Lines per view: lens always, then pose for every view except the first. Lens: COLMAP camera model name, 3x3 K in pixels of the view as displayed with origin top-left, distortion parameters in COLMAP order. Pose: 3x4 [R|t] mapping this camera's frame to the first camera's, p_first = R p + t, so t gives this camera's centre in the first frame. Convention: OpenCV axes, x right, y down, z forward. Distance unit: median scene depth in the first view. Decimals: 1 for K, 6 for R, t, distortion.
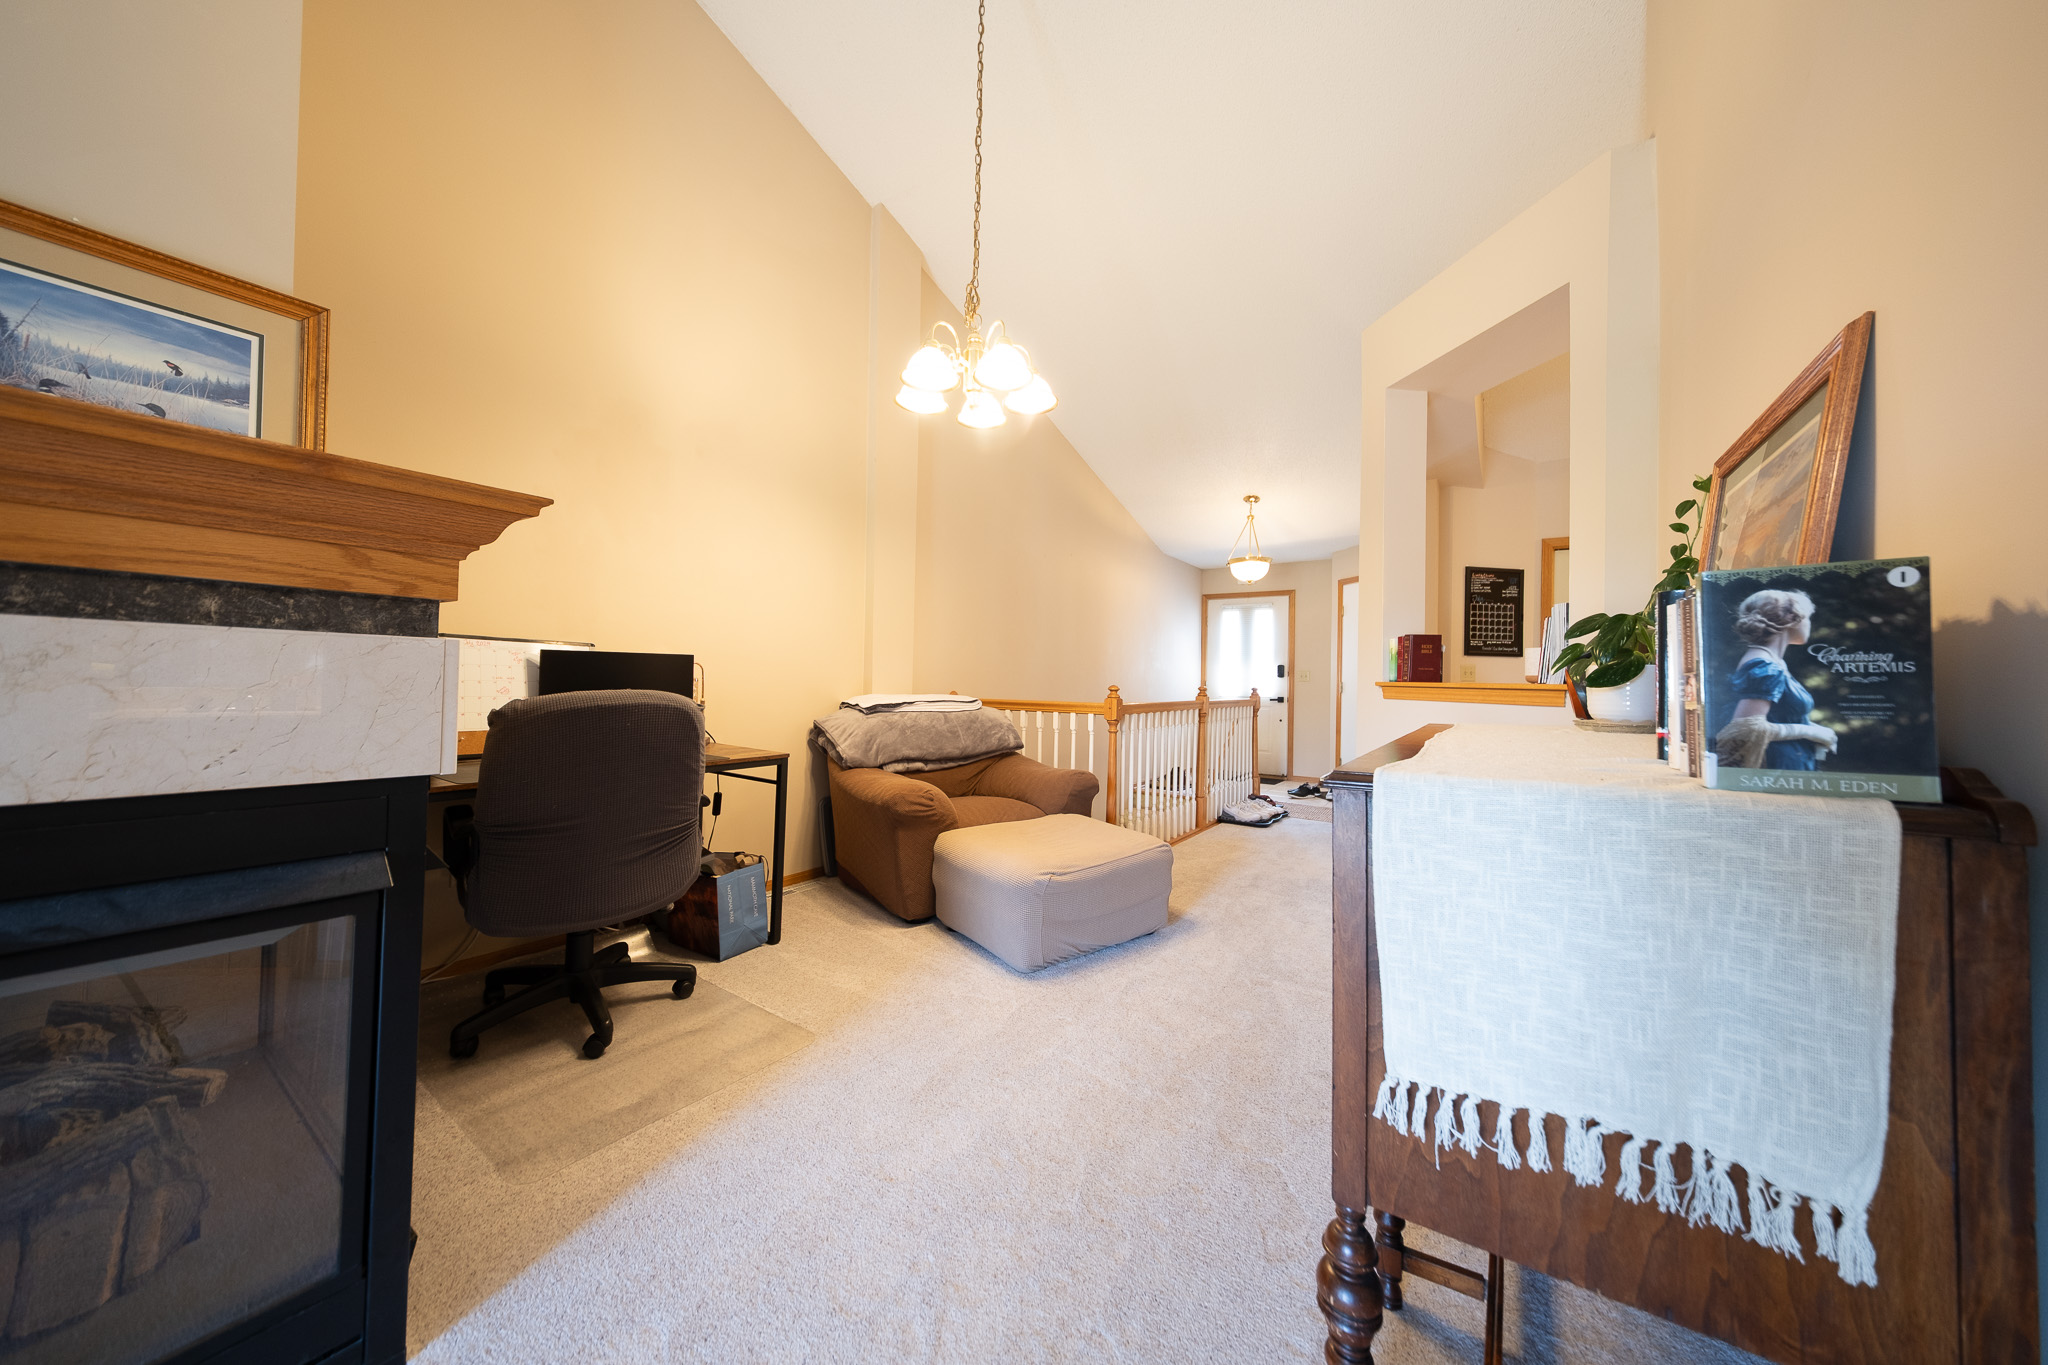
lens RADIAL K [[693.2, 0, 1007.8], [0, 693.2, 672.7], [0, 0, 1]] dist [-0.001084, -0.000176]
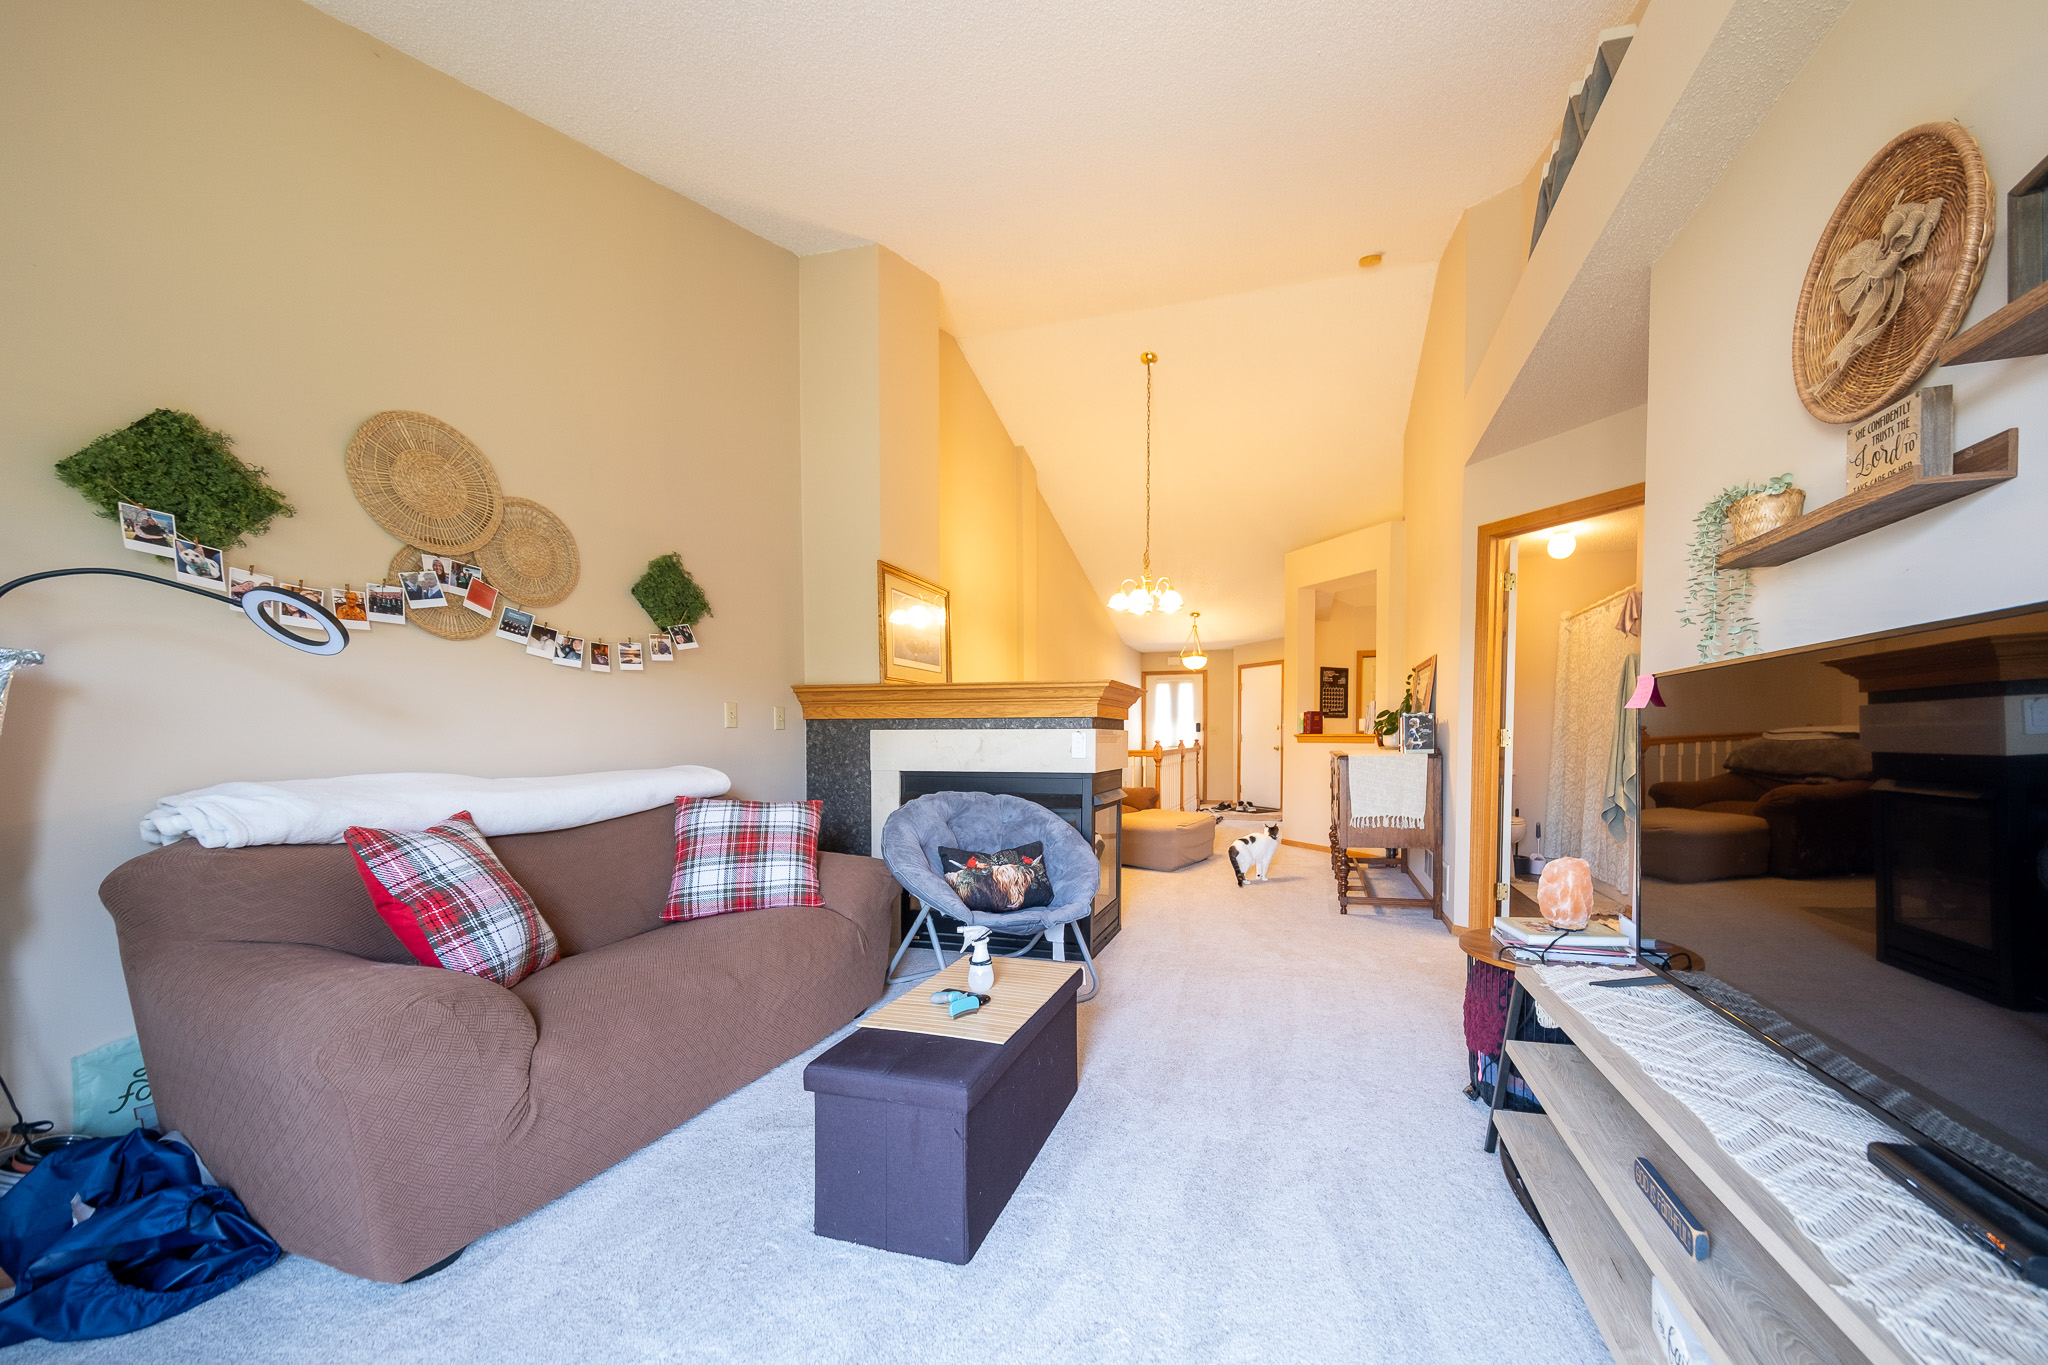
lens RADIAL K [[693.2, 0, 1092.7], [0, 693.2, 780.0], [0, 0, 1]] dist [-0.001084, -0.000176]
pose [[0.949892, -0.045952, 0.309184, -0.687205], [0.023184, 0.996768, 0.076915, -0.024172], [-0.311719, -0.065893, 0.947887, -0.777529]]
